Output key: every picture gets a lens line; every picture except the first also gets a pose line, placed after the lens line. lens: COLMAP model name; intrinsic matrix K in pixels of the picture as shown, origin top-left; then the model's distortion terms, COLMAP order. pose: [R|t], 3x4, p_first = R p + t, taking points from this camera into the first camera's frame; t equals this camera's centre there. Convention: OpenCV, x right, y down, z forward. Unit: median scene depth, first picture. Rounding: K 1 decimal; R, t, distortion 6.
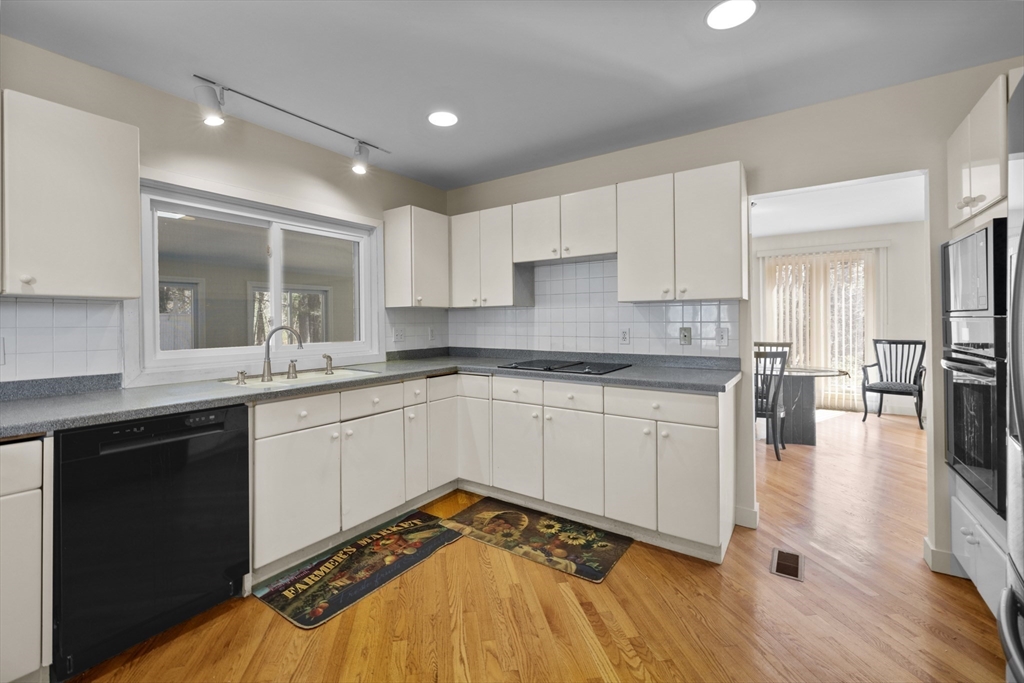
lens RADIAL K [[431.8, 0, 503.4], [0, 431.8, 322.1], [0, 0, 1]] dist [-0.001135, 0.001159]
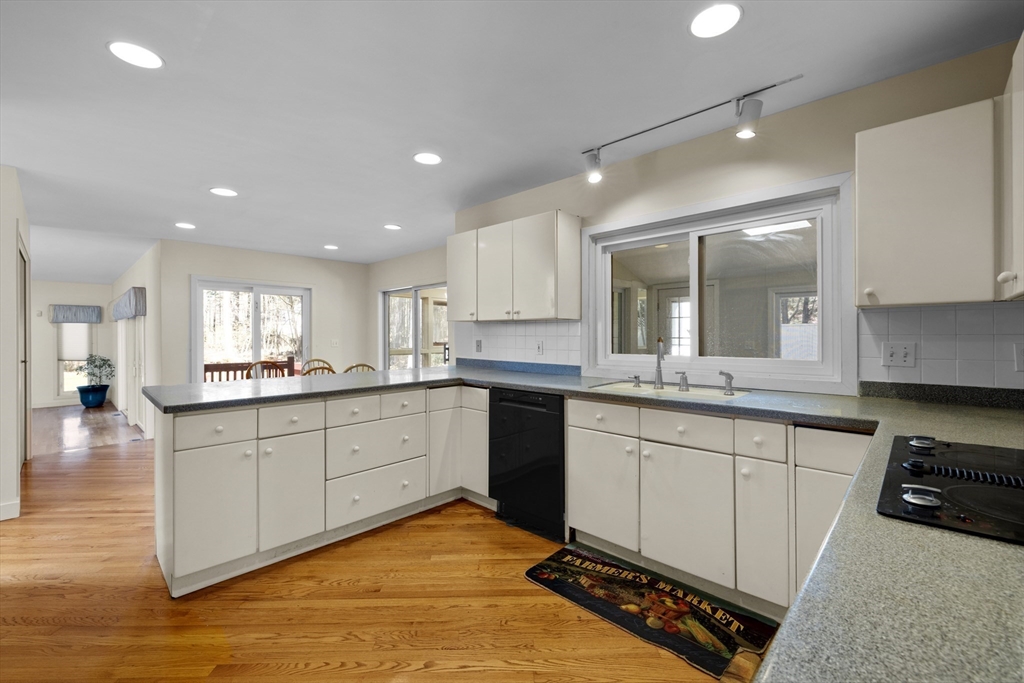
lens RADIAL K [[431.8, 0, 506.3], [0, 431.8, 336.9], [0, 0, 1]] dist [-0.001135, 0.001159]
pose [[-0.156033, 0.012232, -0.987676, 0.532166], [0.003367, 0.999924, 0.011852, -0.004317], [0.987746, -0.001477, -0.156063, 0.757230]]
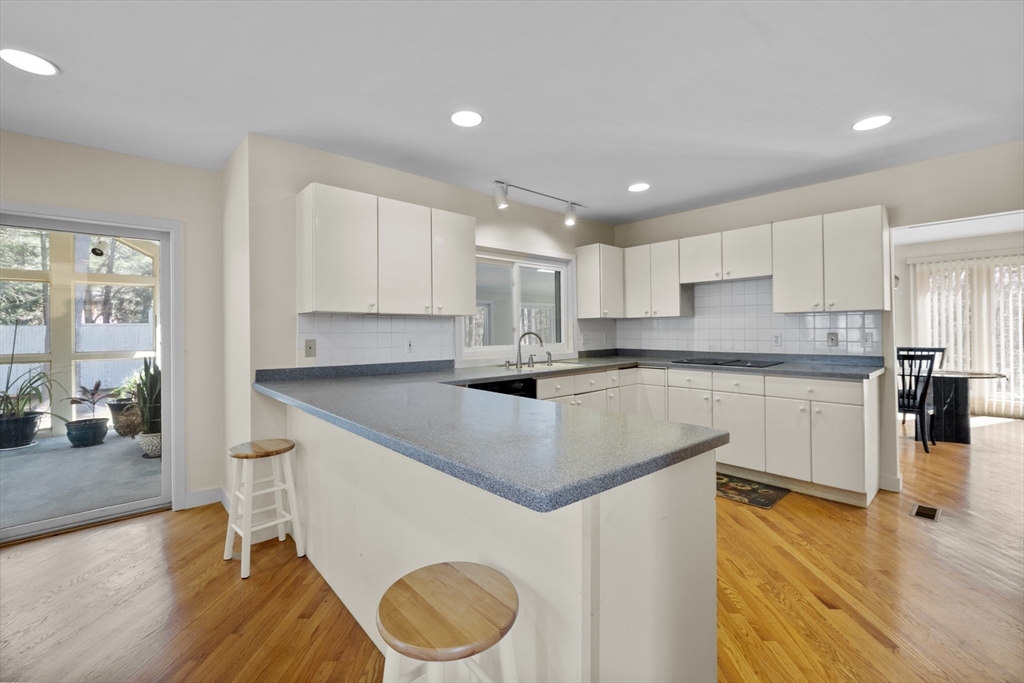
lens RADIAL K [[431.8, 0, 503.6], [0, 431.8, 328.1], [0, 0, 1]] dist [-0.001135, 0.001159]
pose [[0.973348, -0.004080, -0.229297, -0.238605], [0.003193, 0.999986, -0.004236, 0.001478], [0.229311, 0.003391, 0.973347, -0.476532]]
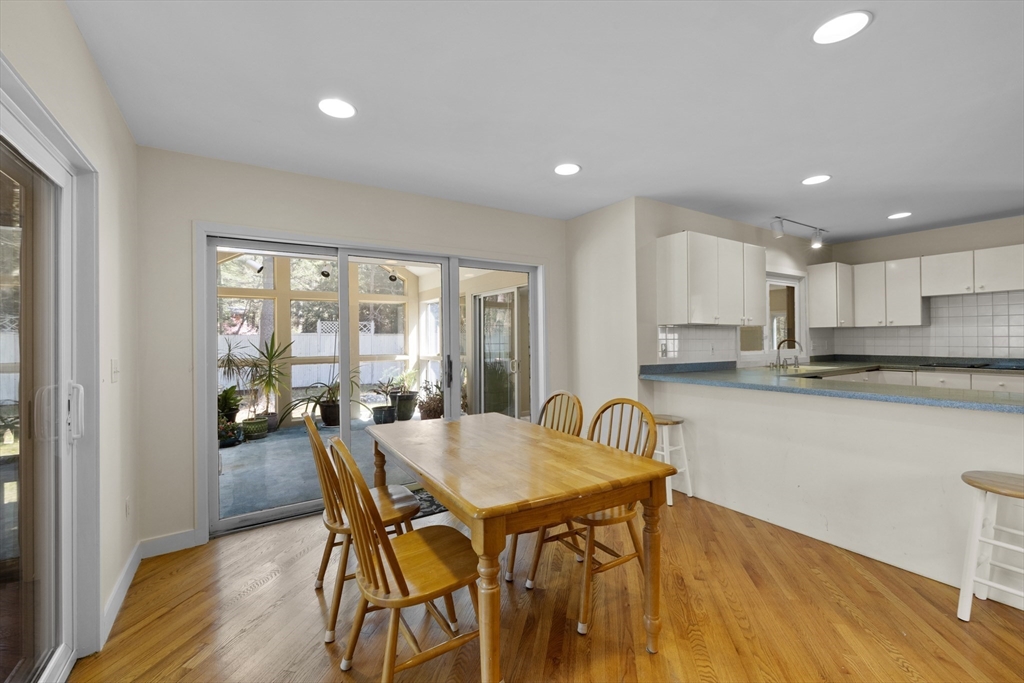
lens RADIAL K [[431.8, 0, 509.8], [0, 431.8, 337.3], [0, 0, 1]] dist [-0.001135, 0.001159]
pose [[0.924904, -0.004917, -0.380170, -0.862946], [0.003103, 0.999981, -0.005385, 0.007279], [0.380189, 0.003801, 0.924901, -1.076428]]
